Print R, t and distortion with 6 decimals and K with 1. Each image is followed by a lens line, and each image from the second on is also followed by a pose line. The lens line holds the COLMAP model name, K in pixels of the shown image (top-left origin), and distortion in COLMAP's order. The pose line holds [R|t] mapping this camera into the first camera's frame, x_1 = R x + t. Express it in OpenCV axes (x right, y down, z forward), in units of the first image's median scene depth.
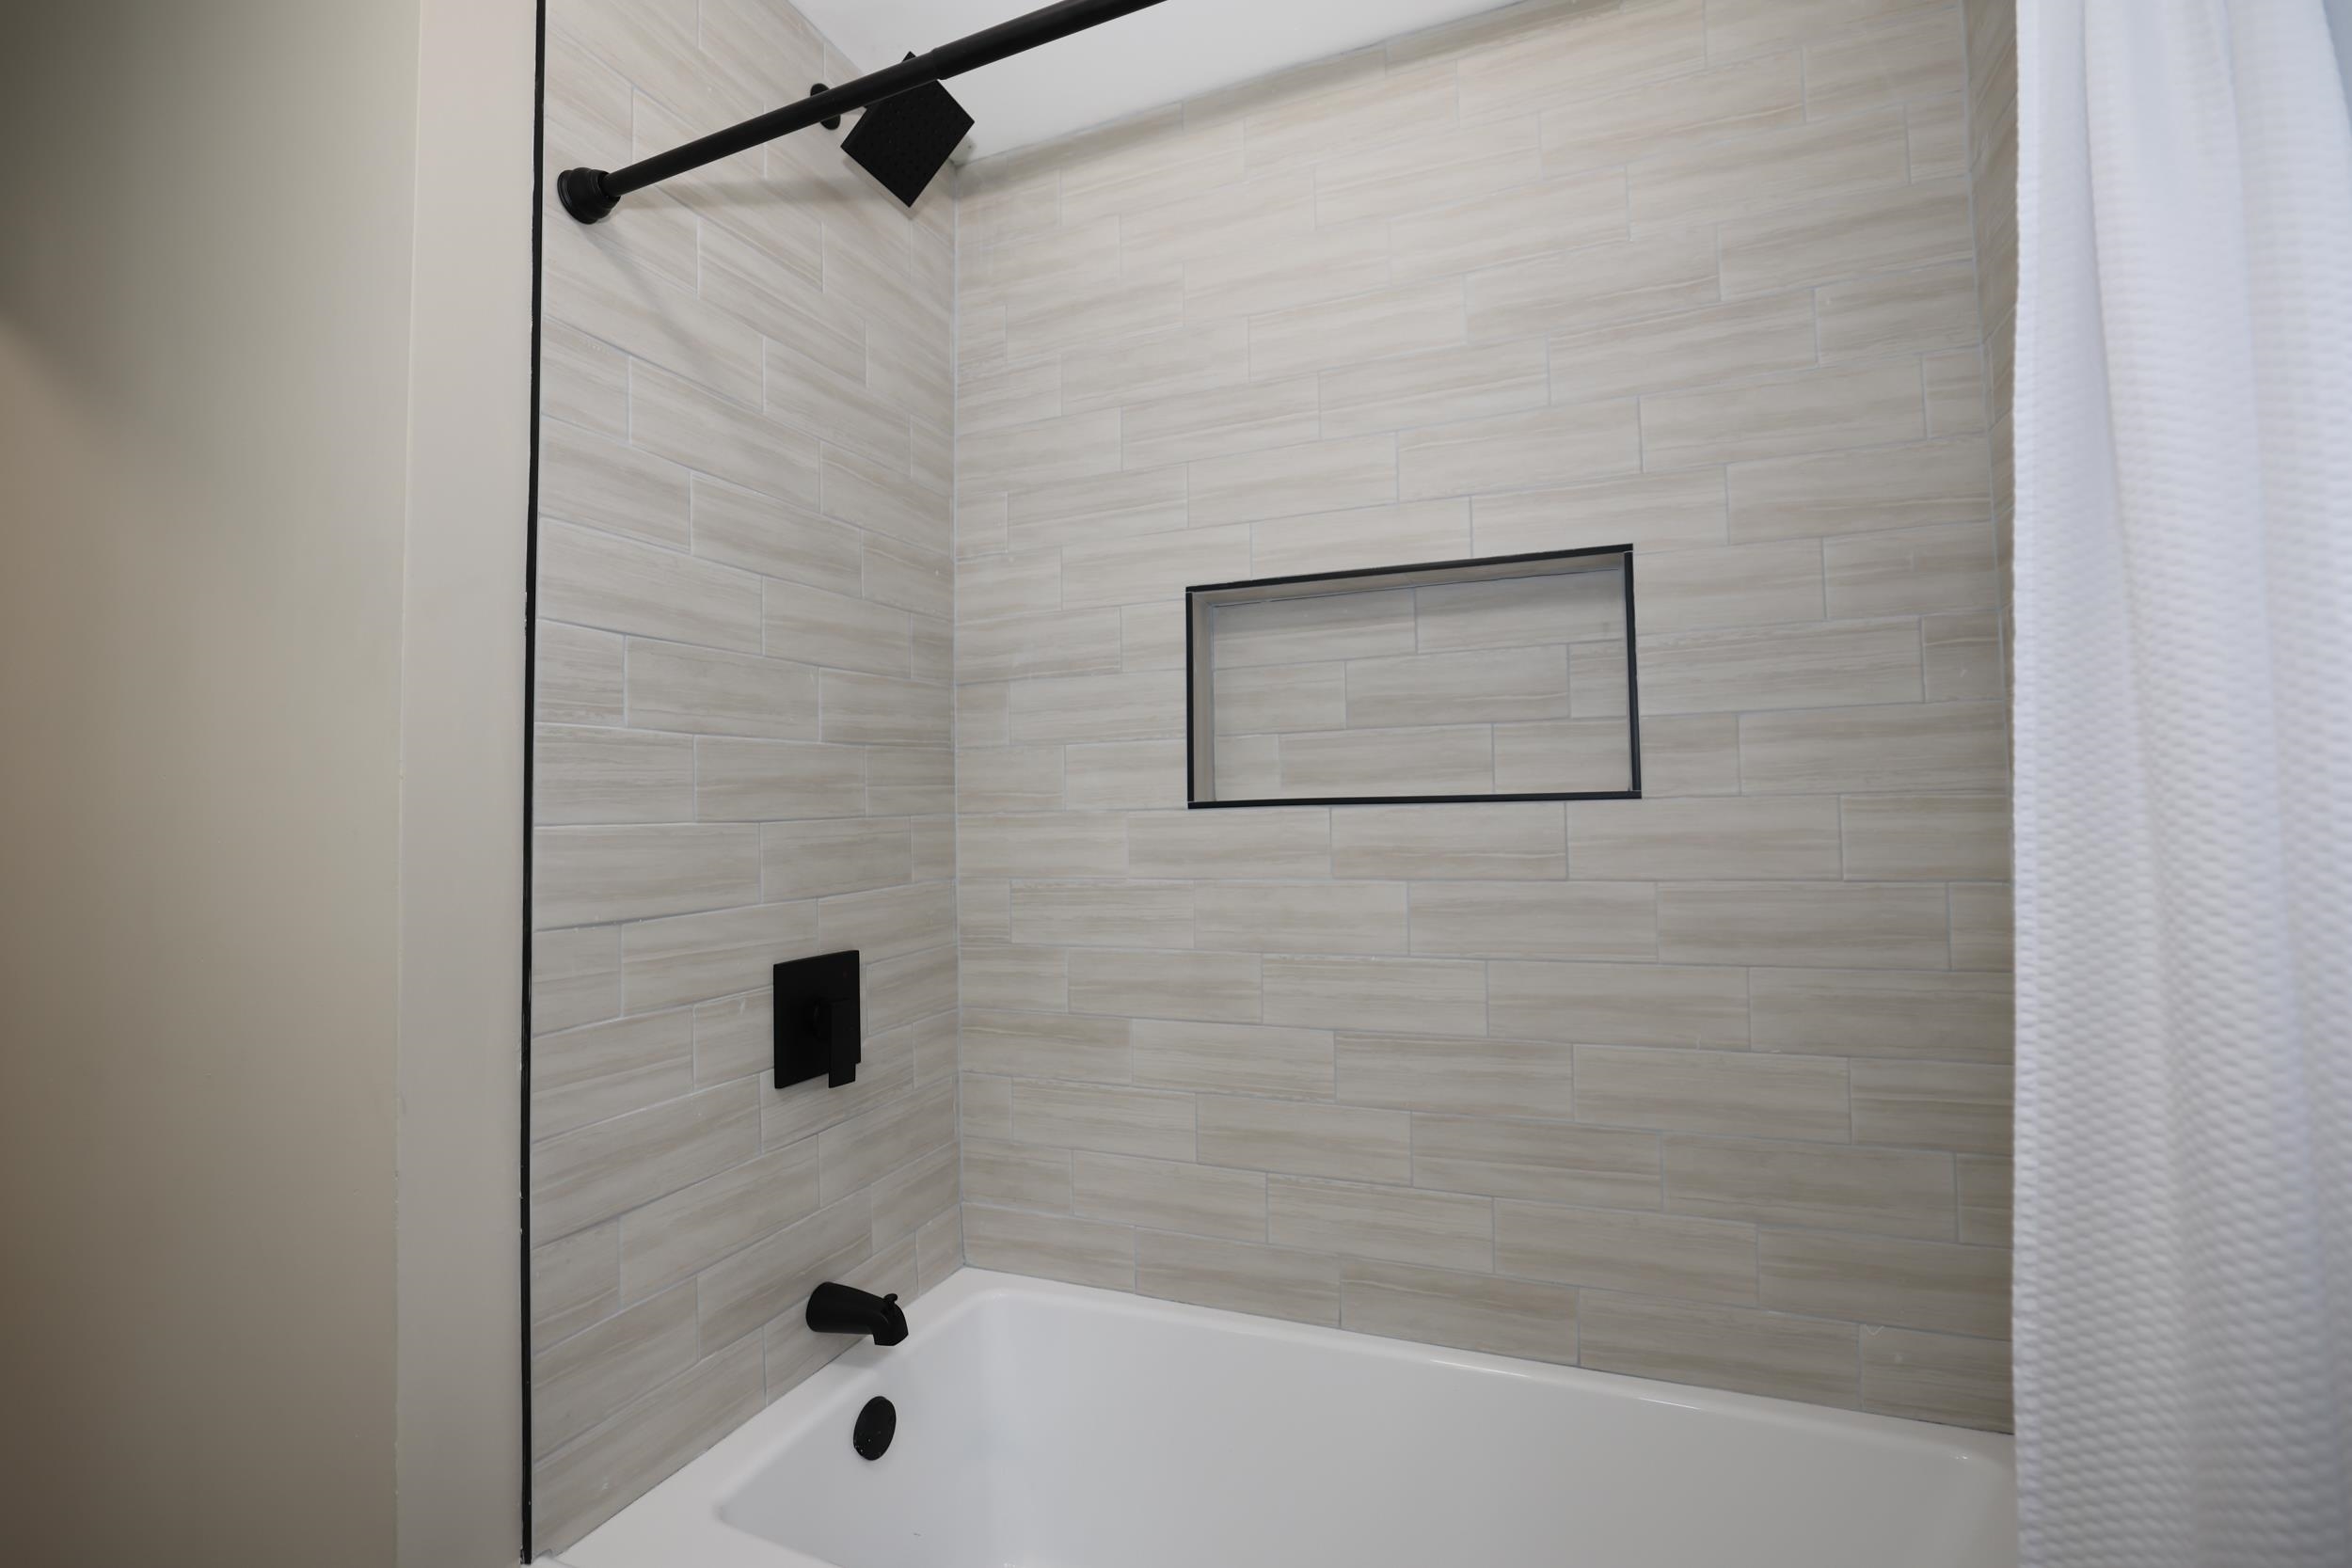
lens RADIAL K [[1022.8, 0, 1167.5], [0, 1022.8, 781.4], [0, 0, 1]] dist [-0.044408, 0.019152]
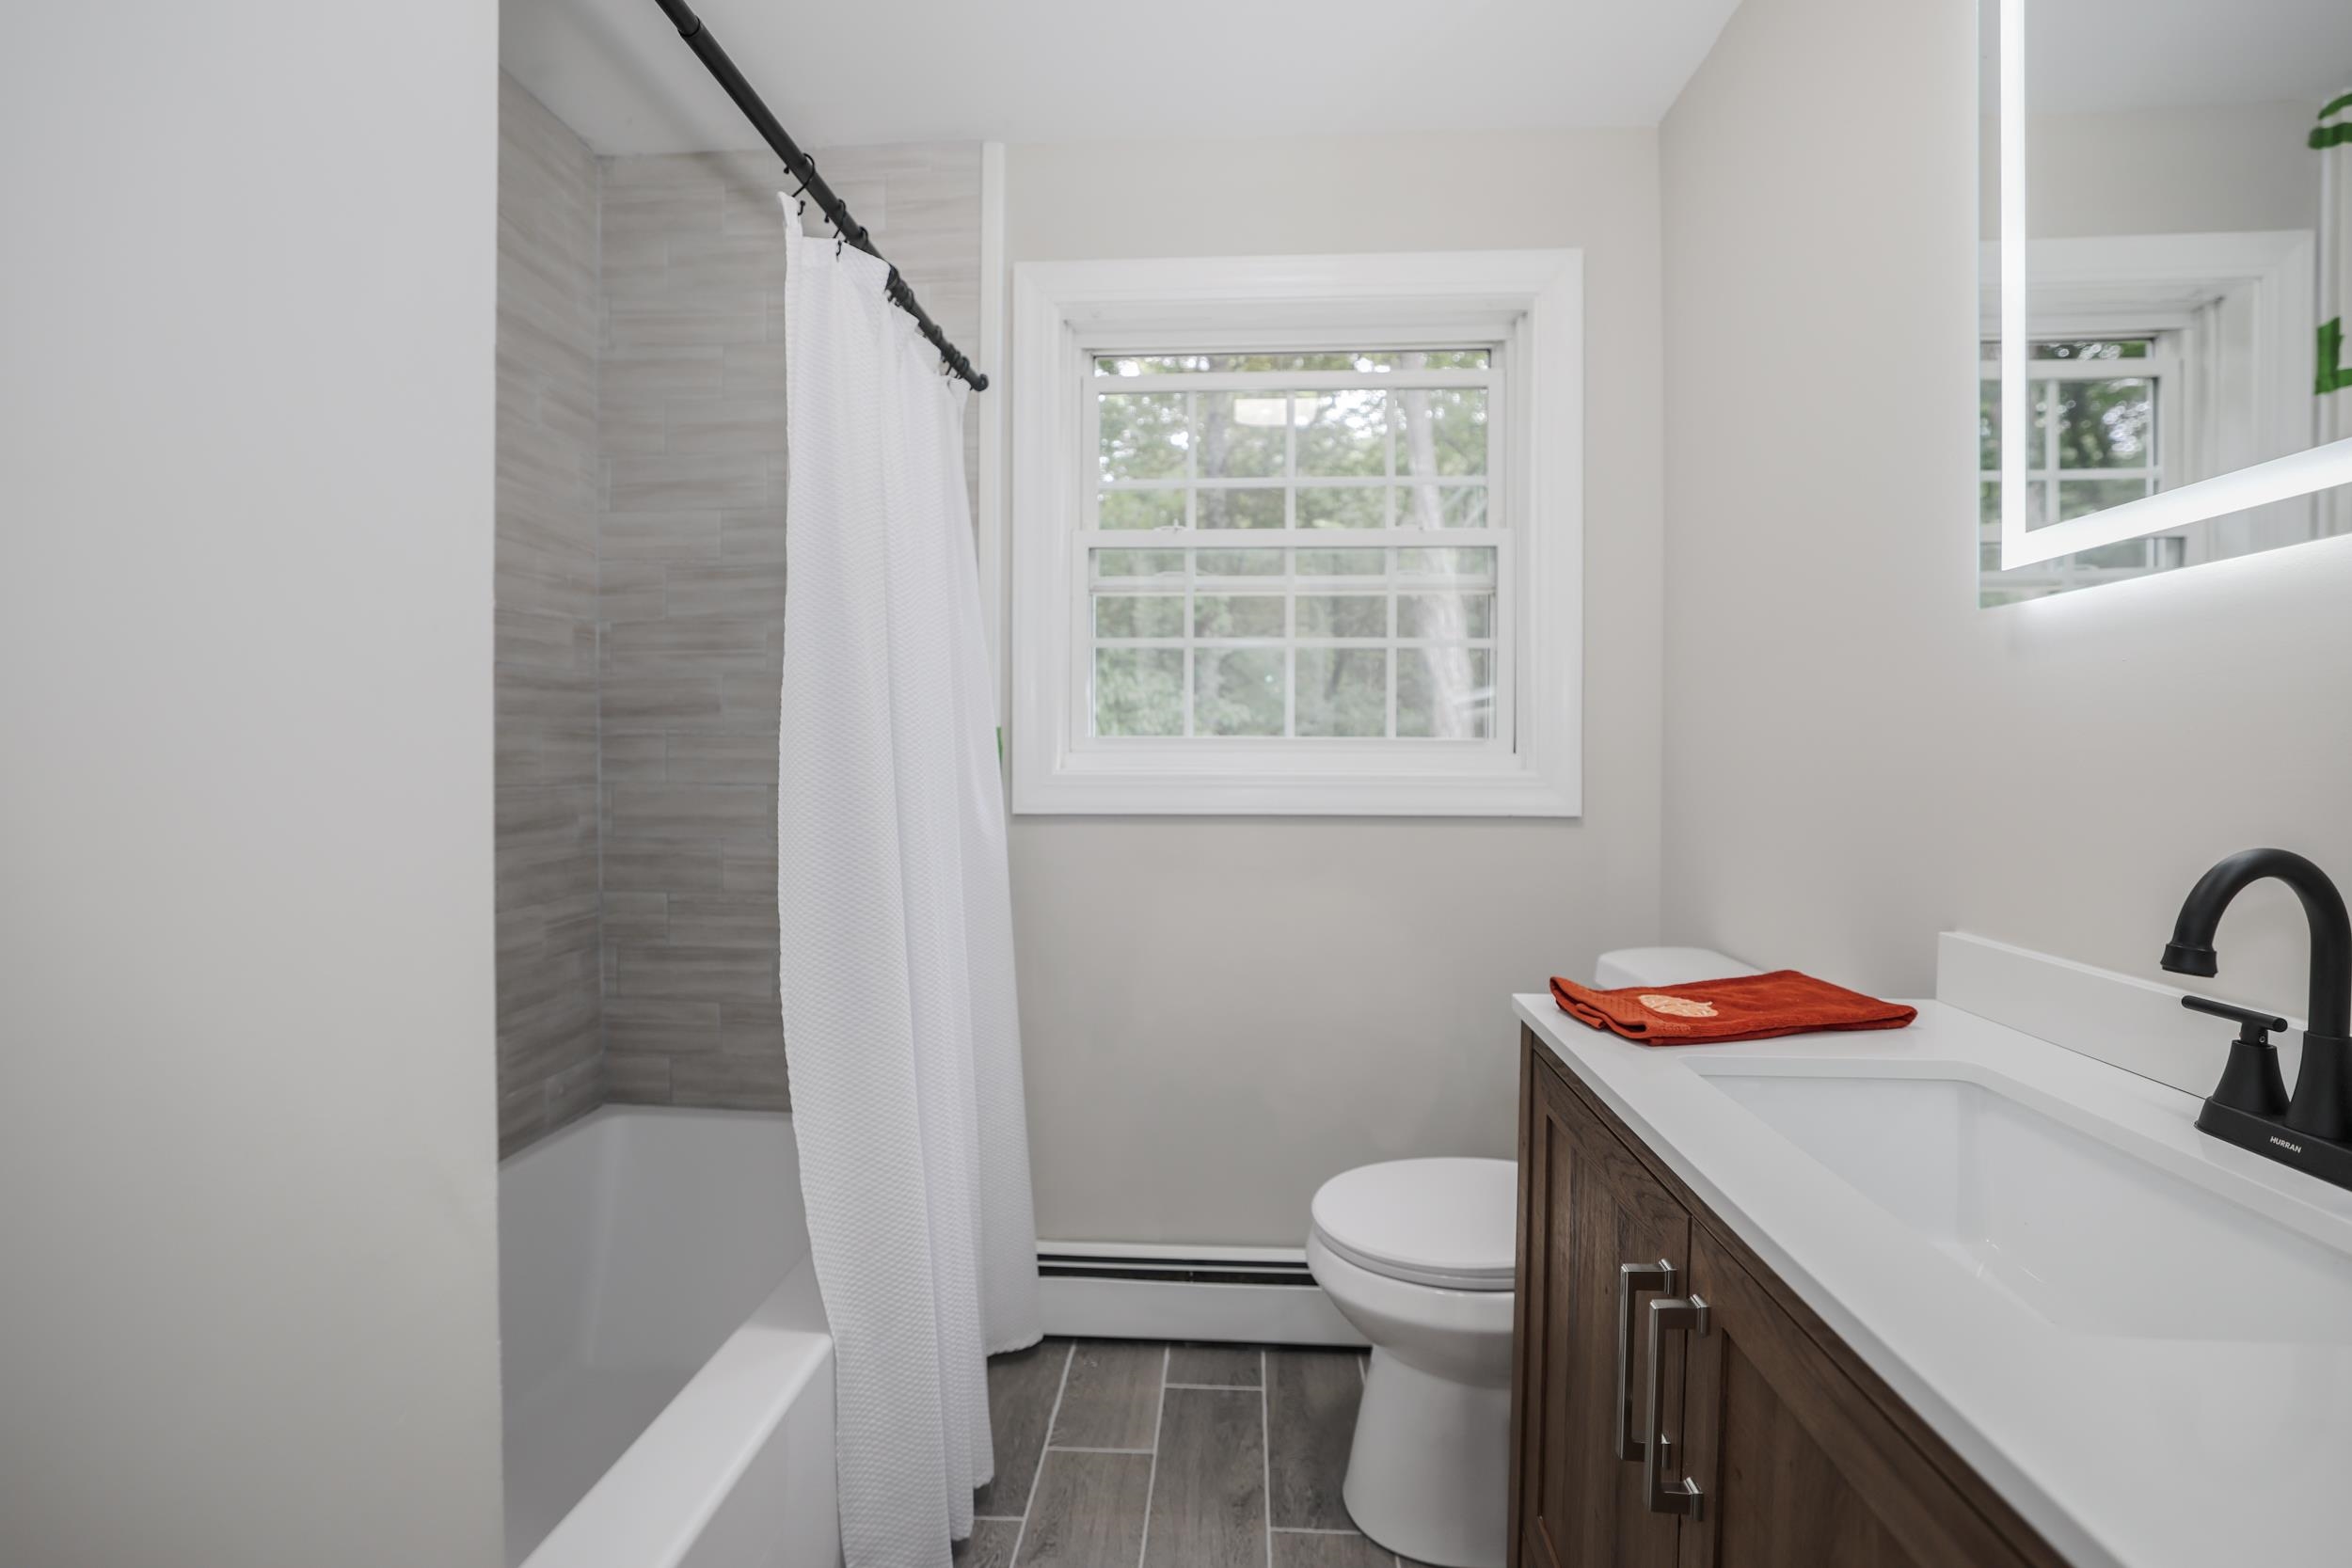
lens RADIAL K [[1022.8, 0, 1167.5], [0, 1022.8, 781.4], [0, 0, 1]] dist [-0.044408, 0.019152]
pose [[-0.302392, -0.022535, 0.952917, -0.829474], [-0.038257, 0.999202, 0.011489, 0.031948], [-0.952416, -0.032982, -0.303013, 0.462952]]
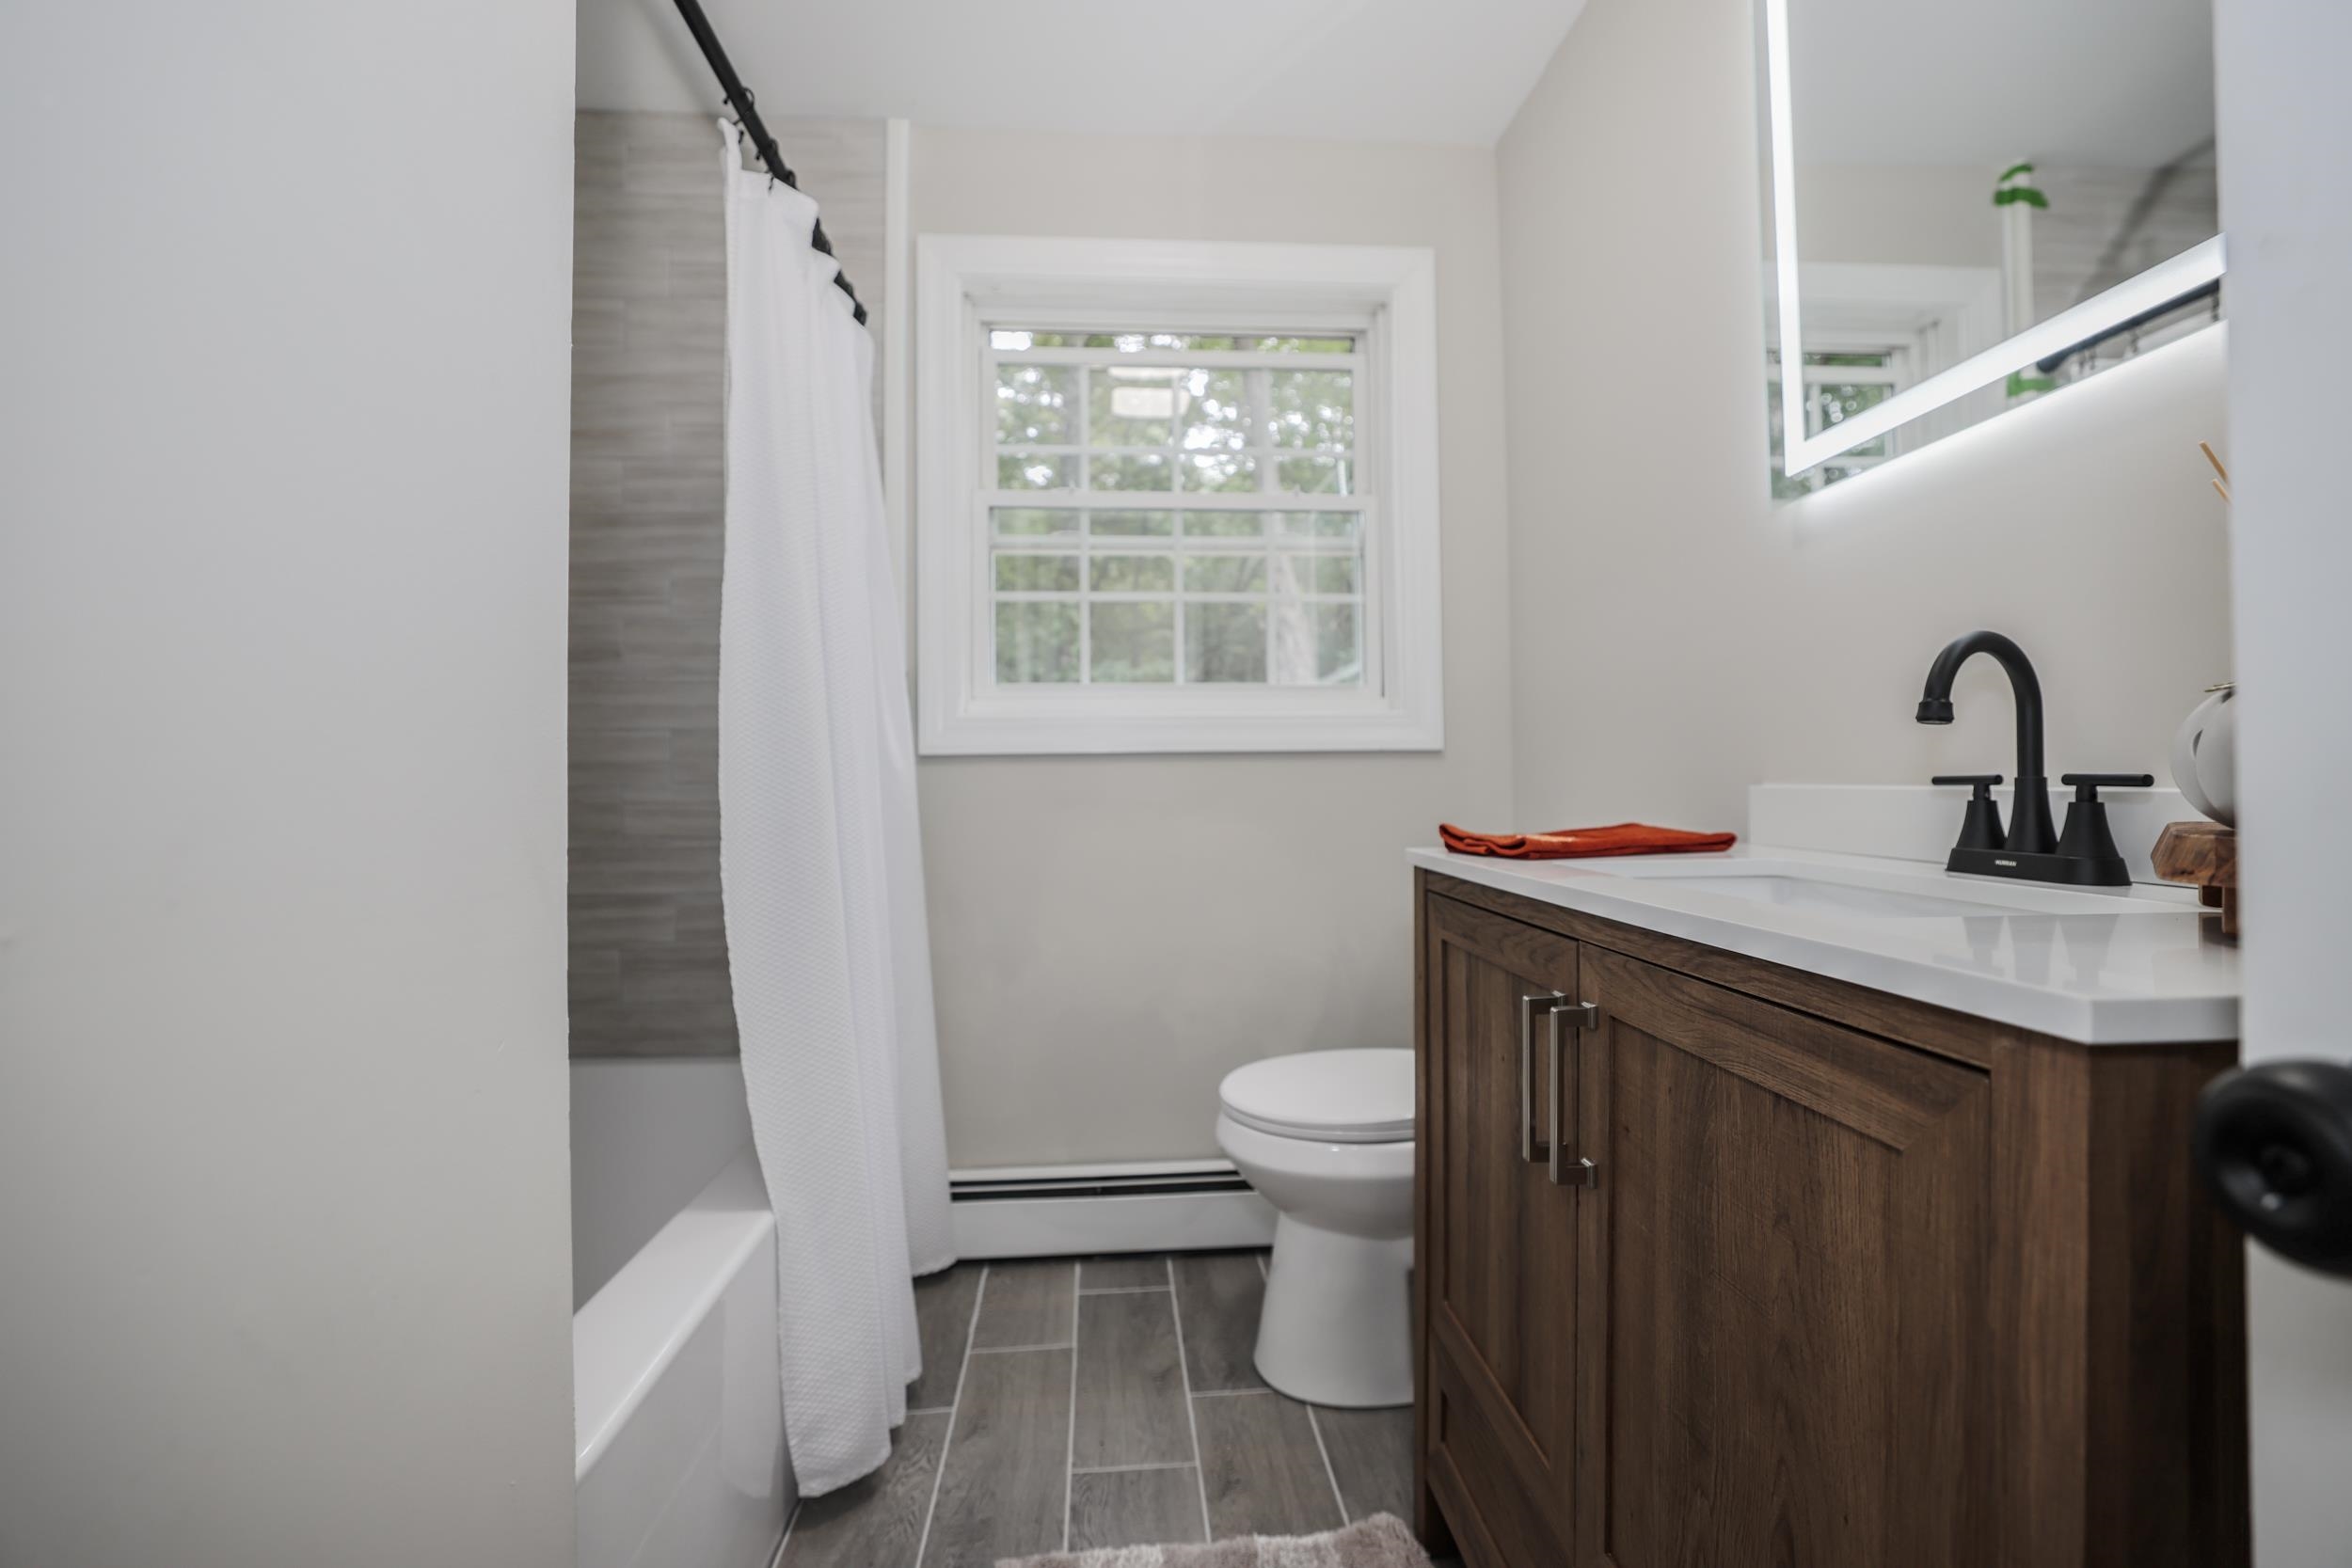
lens RADIAL K [[1003.6, 0, 1161.0], [0, 1003.6, 774.1], [0, 0, 1]] dist [-0.054404, 0.034453]
pose [[-0.426321, 0.011243, 0.904502, -0.861417], [-0.023500, 0.999448, -0.023499, 0.136335], [-0.904267, -0.031274, -0.425821, 0.523617]]
